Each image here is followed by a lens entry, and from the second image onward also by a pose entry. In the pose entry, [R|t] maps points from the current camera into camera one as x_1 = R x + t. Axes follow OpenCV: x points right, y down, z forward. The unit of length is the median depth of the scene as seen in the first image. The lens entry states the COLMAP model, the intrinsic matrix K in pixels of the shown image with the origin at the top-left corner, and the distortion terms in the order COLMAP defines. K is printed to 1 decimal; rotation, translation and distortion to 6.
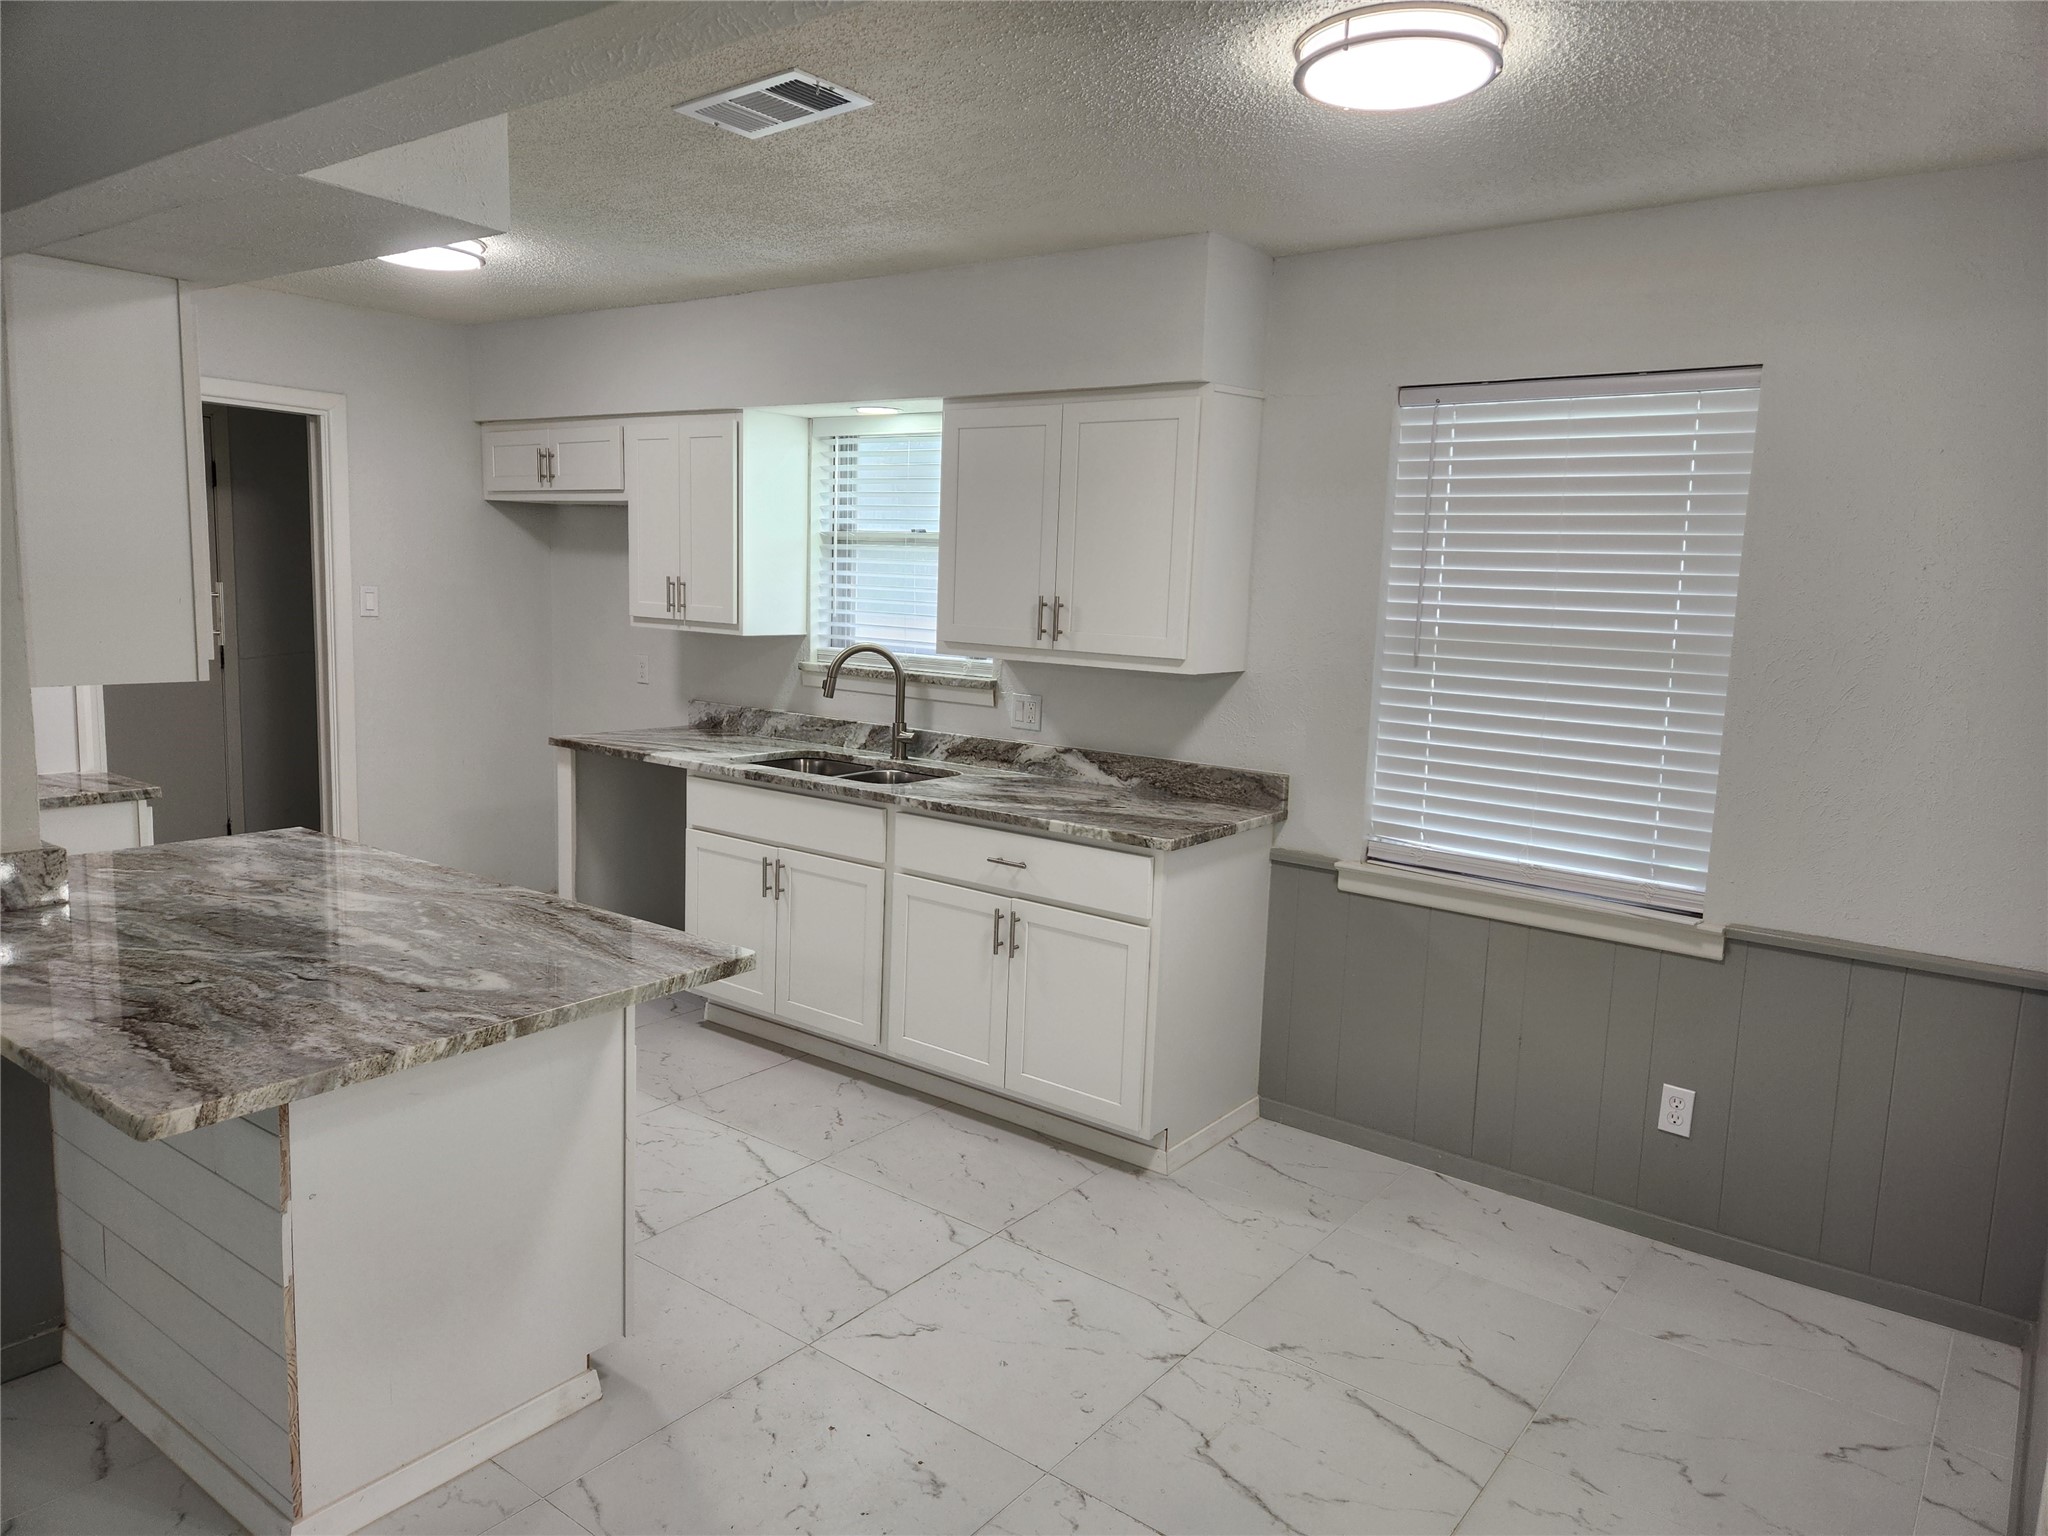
lens RADIAL K [[1361.0, 0, 1016.4], [0, 1361.0, 758.6], [0, 0, 1]] dist [0.057867, -0.021206]
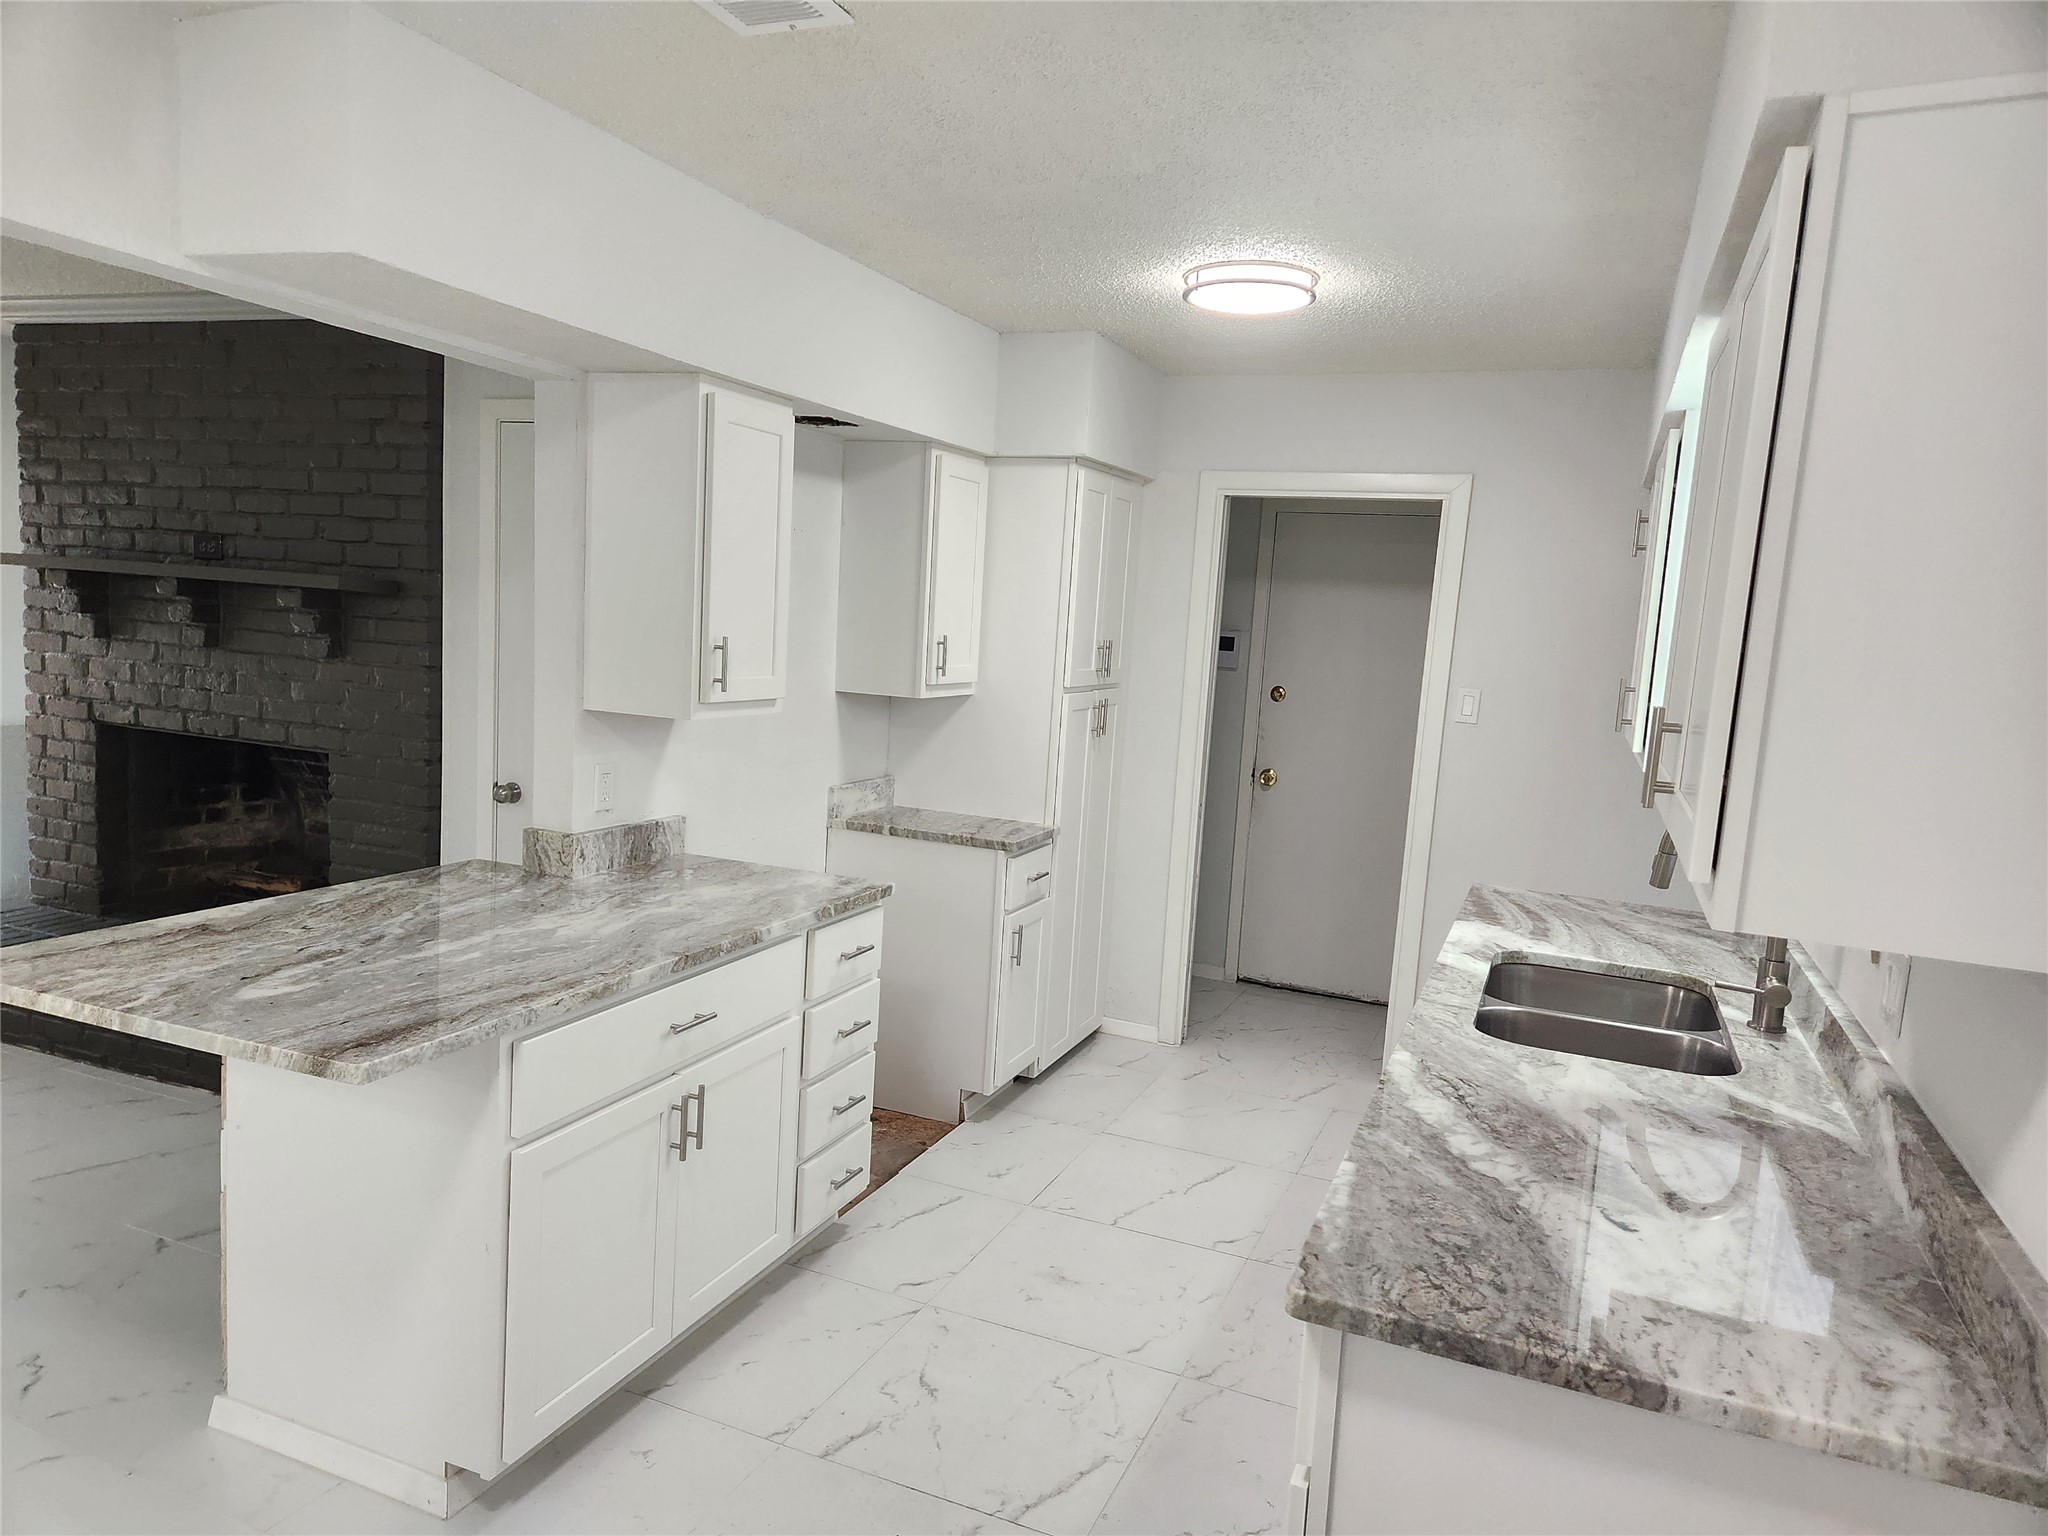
lens RADIAL K [[1361.0, 0, 1017.3], [0, 1361.0, 782.5], [0, 0, 1]] dist [0.057867, -0.021206]
pose [[0.248347, 0.097482, -0.963754, 0.408926], [-0.182355, 0.981840, 0.052321, -0.081328], [0.951352, 0.162751, 0.261613, 0.691140]]
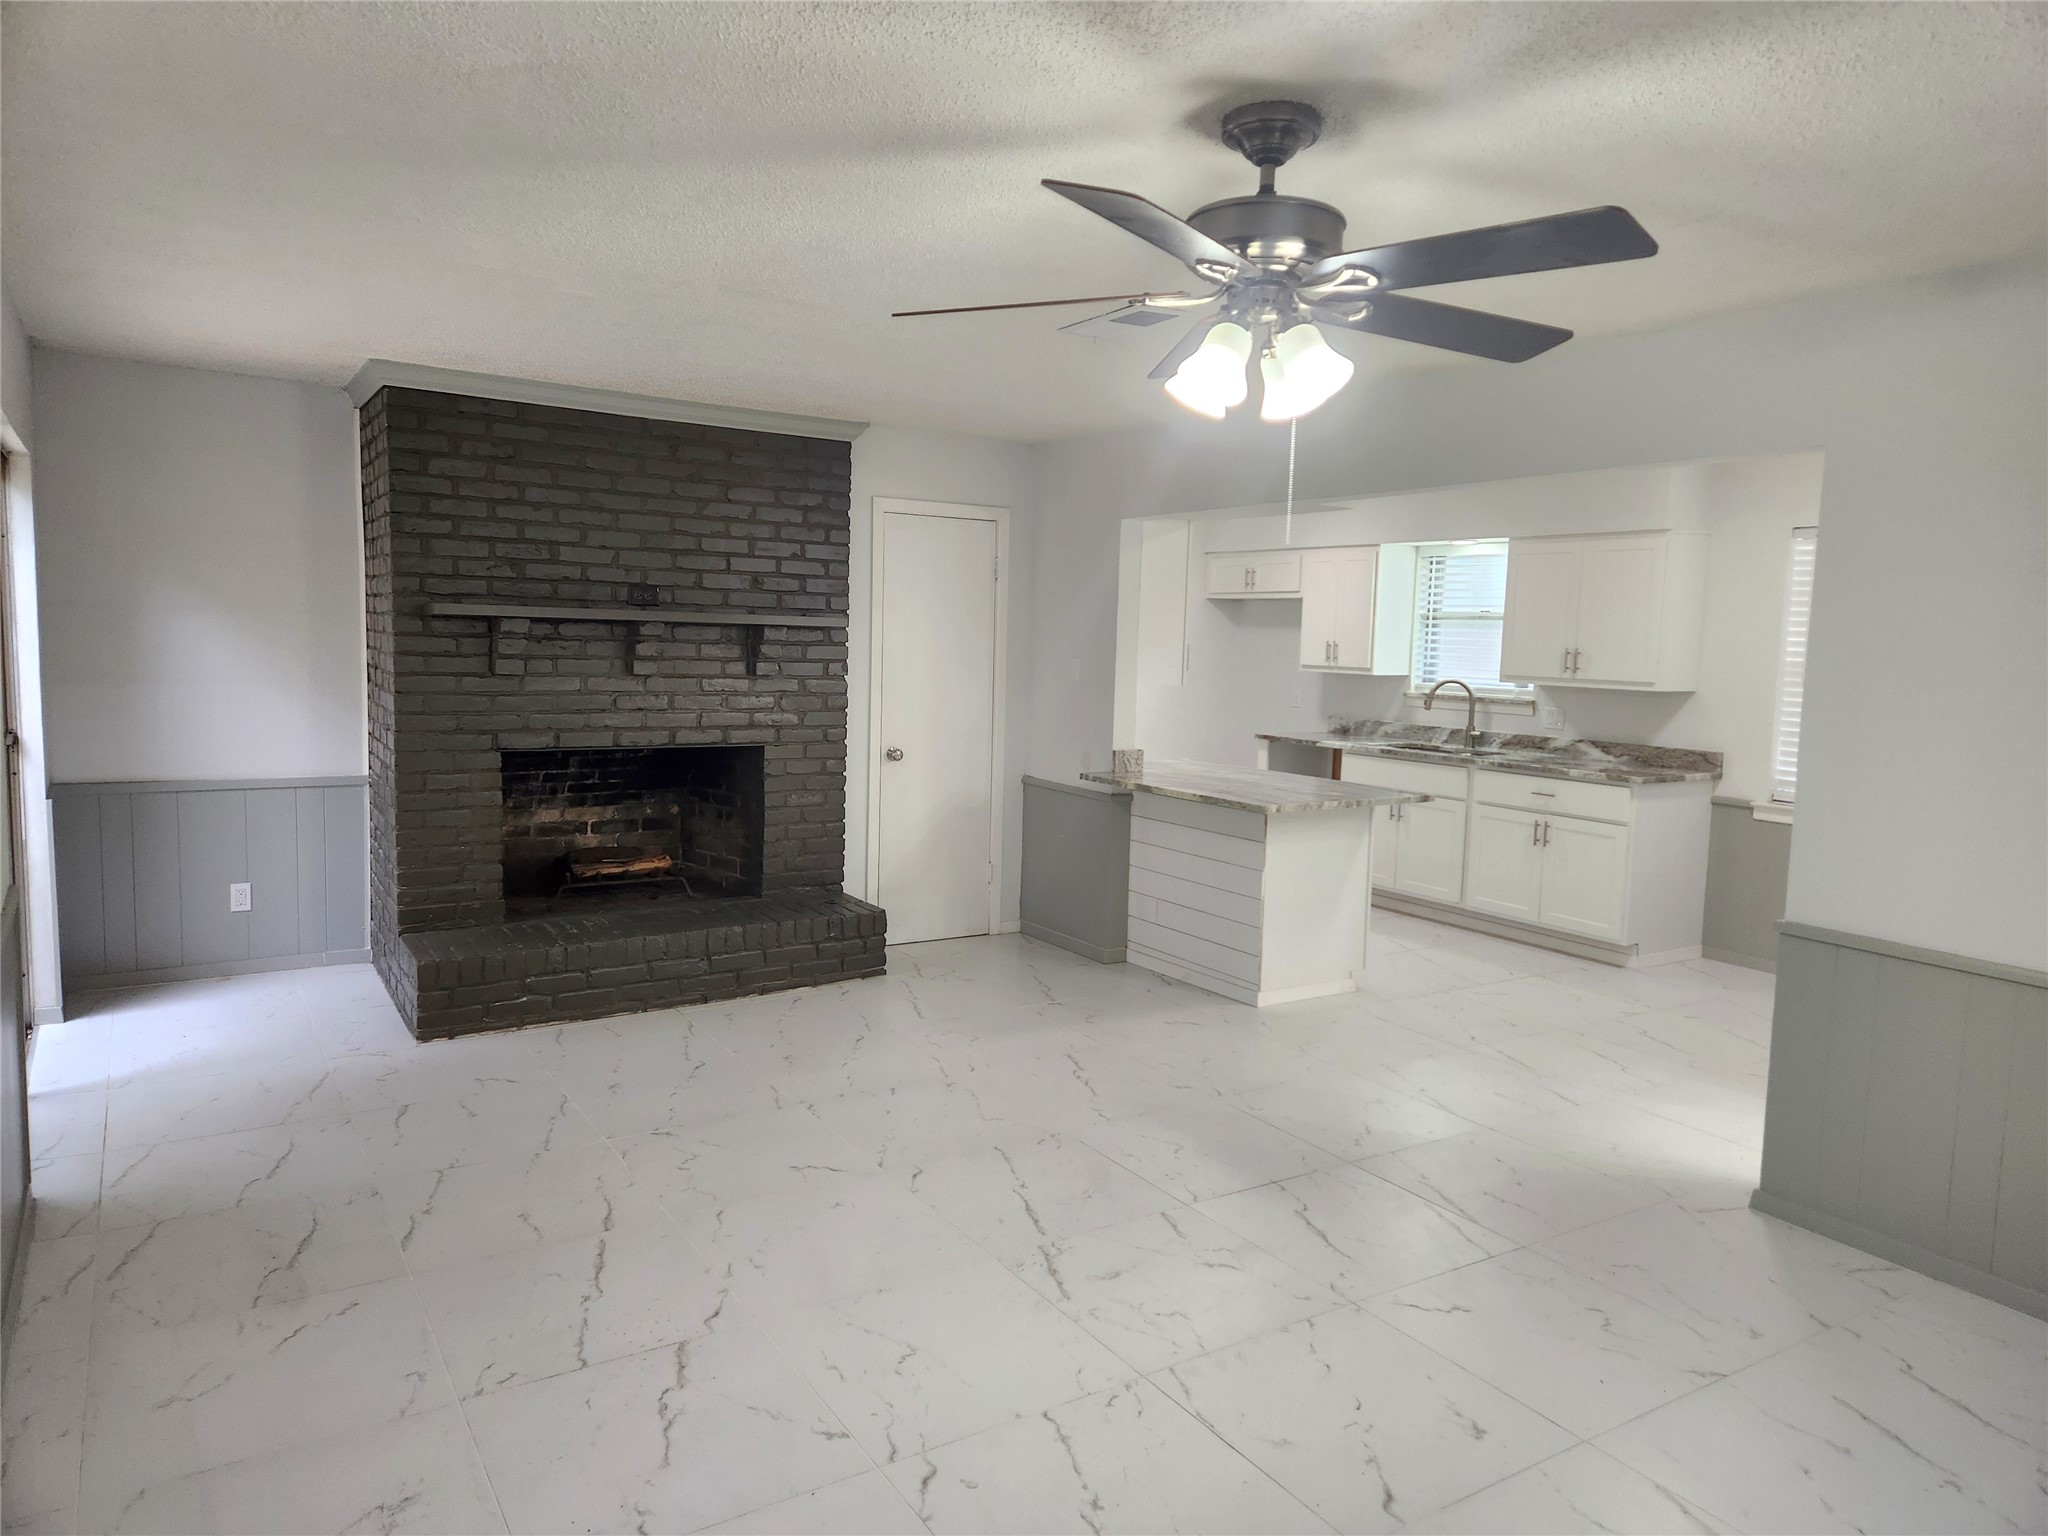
lens RADIAL K [[1361.0, 0, 1019.6], [0, 1361.0, 765.8], [0, 0, 1]] dist [0.057867, -0.021206]
pose [[0.939781, 0.024206, -0.340920, -0.037687], [-0.039877, 0.998442, -0.039034, 0.129837], [0.339444, 0.050279, 0.939281, -0.901799]]
